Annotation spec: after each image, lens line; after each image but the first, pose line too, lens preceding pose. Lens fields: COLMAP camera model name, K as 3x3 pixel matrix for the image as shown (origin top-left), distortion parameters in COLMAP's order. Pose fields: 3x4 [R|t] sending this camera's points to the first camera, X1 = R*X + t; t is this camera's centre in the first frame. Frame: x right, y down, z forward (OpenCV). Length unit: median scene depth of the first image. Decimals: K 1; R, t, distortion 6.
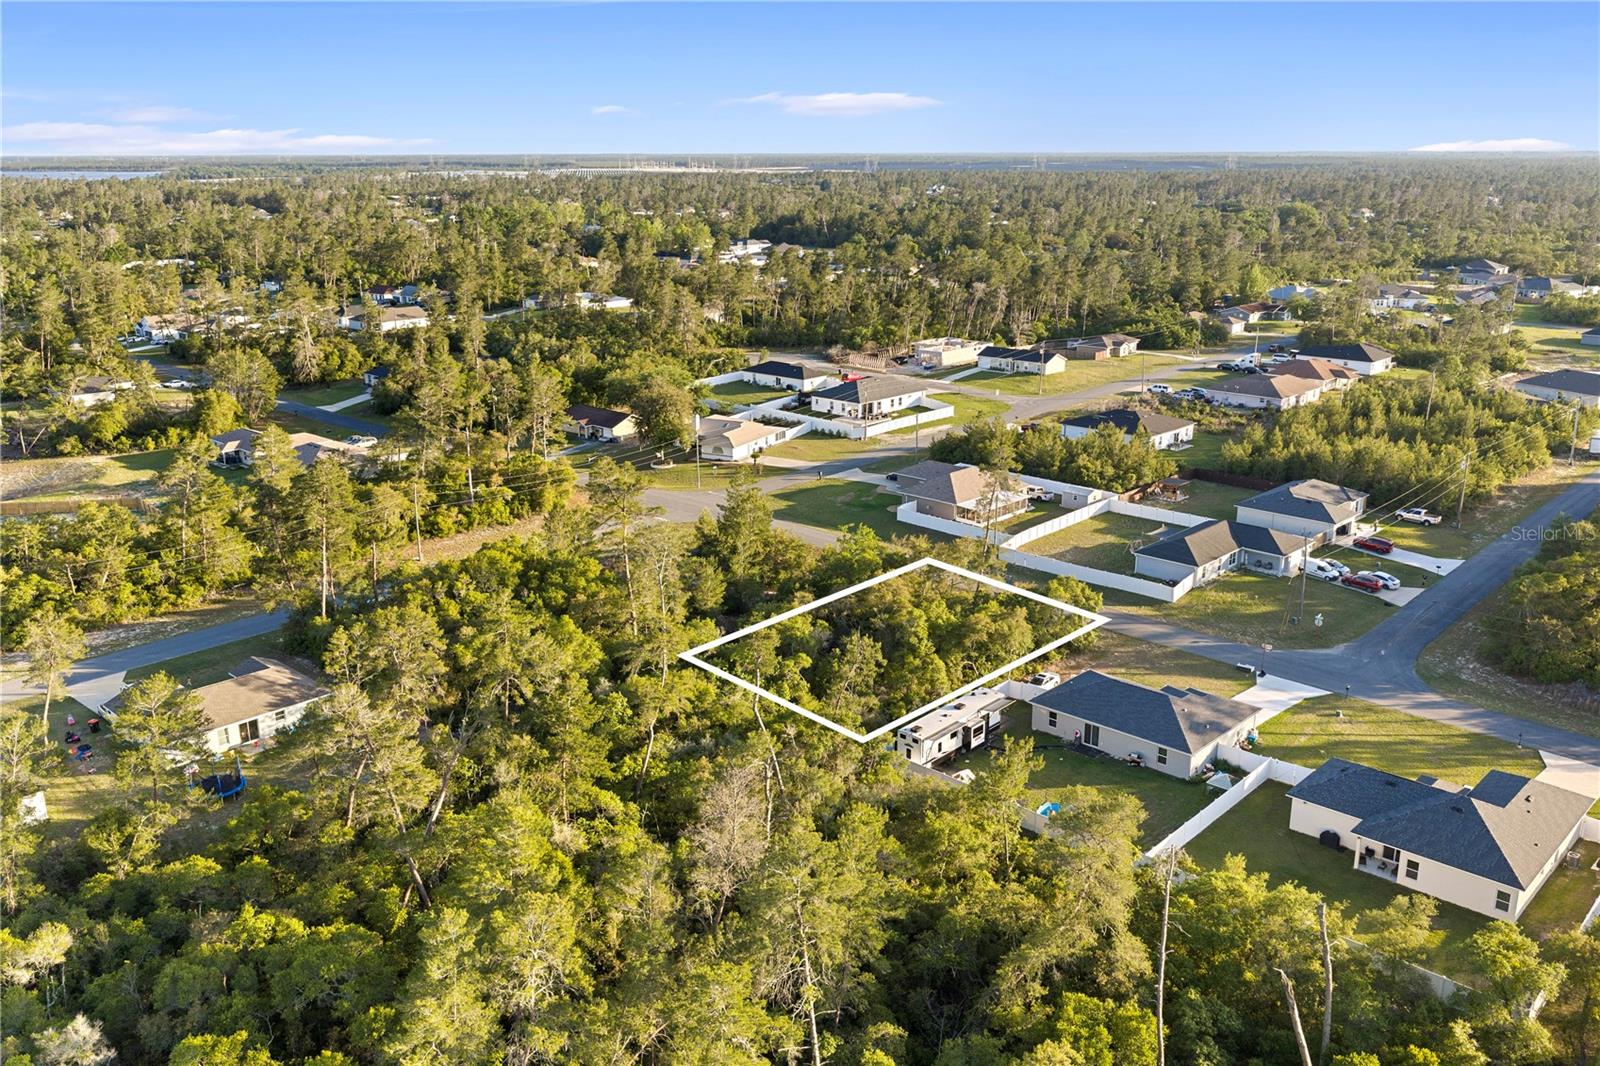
lens RADIAL K [[1325.8, 0, 801.6], [0, 1325.8, 529.4], [0, 0, 1]] dist [0.019787, -0.032158]
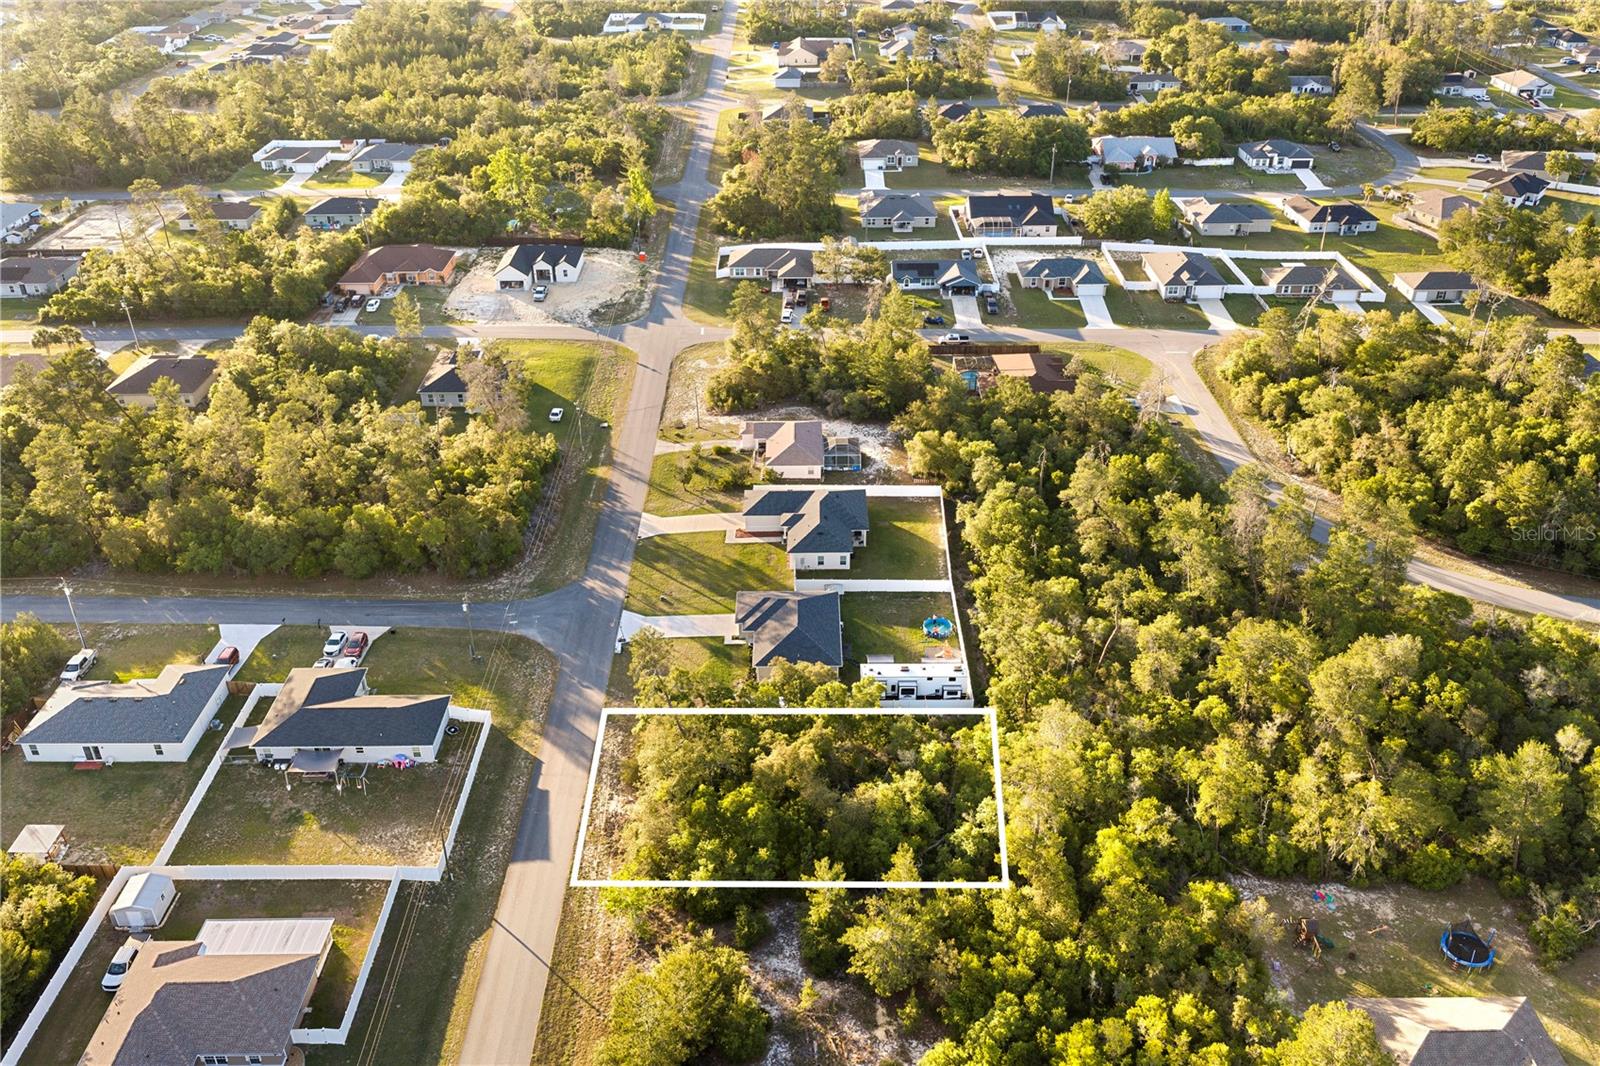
lens RADIAL K [[1325.8, 0, 801.6], [0, 1325.8, 529.4], [0, 0, 1]] dist [0.019787, -0.032158]
pose [[-0.691238, -0.357644, 0.627918, -0.366051], [0.207445, 0.734154, 0.646517, -0.524408], [-0.692212, 0.577155, -0.433284, 0.970364]]
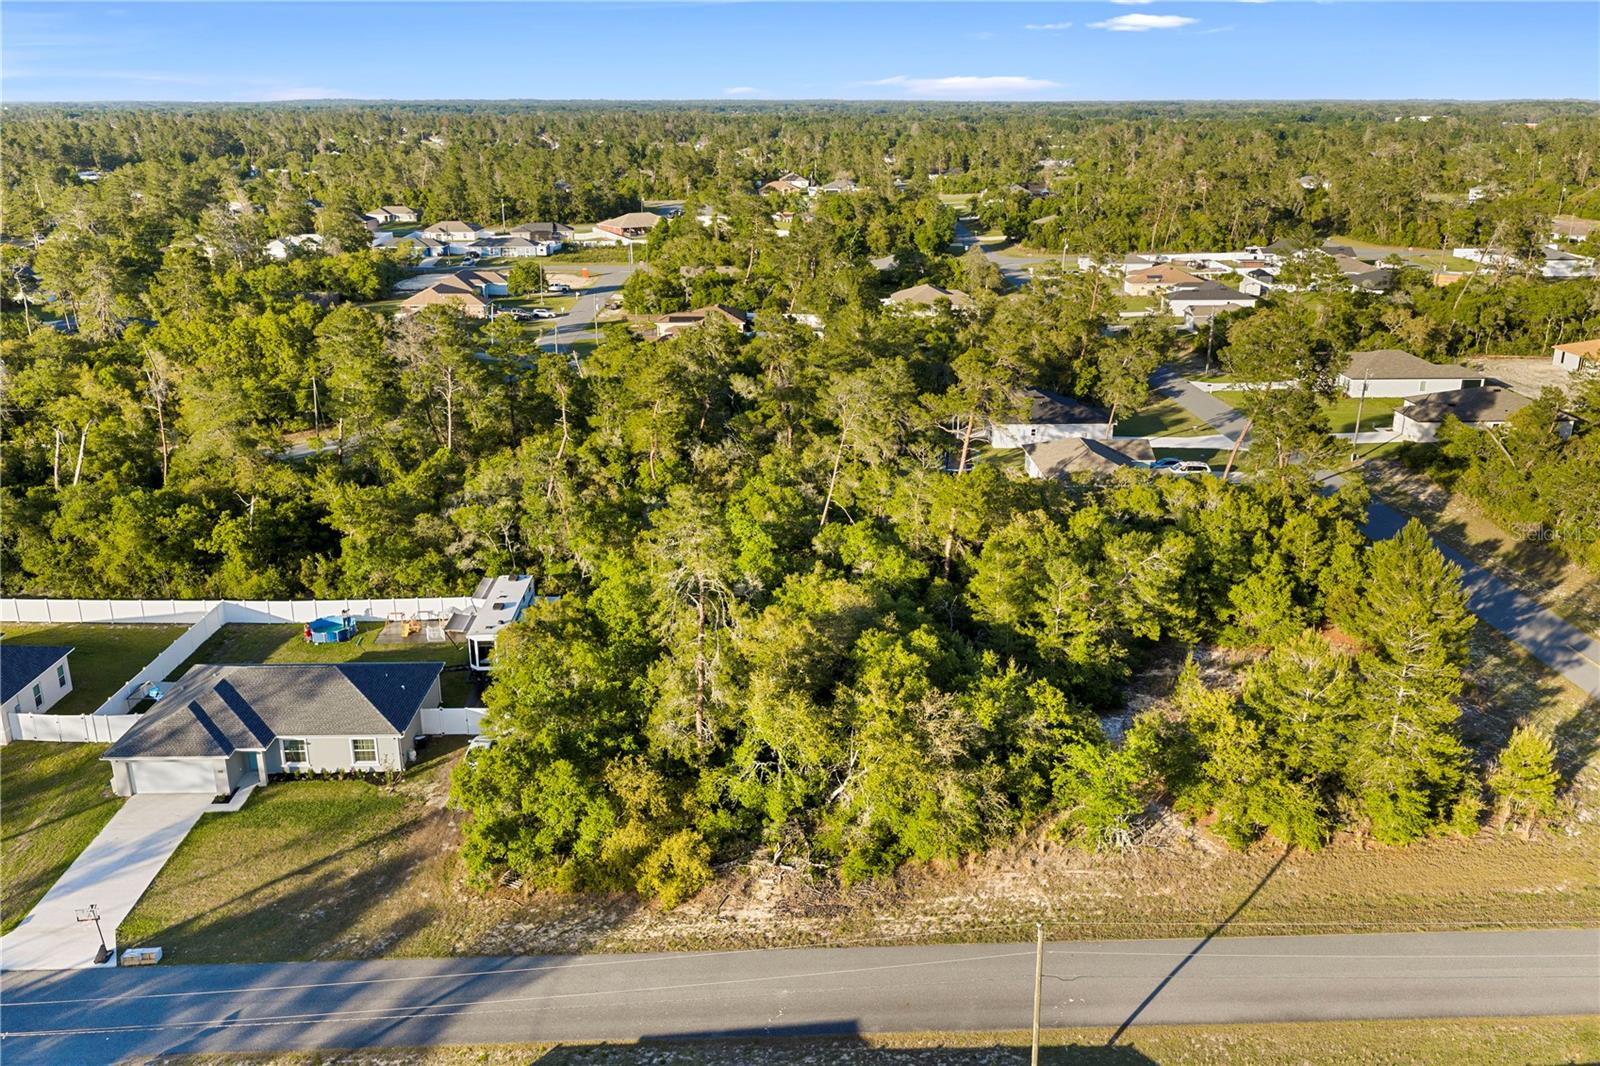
lens RADIAL K [[1325.8, 0, 801.6], [0, 1325.8, 529.4], [0, 0, 1]] dist [0.019787, -0.032158]
pose [[-0.710495, 0.221089, -0.668069, 0.321657], [-0.190394, 0.853560, 0.484959, -0.207405], [0.677457, 0.471757, -0.564356, 0.967726]]
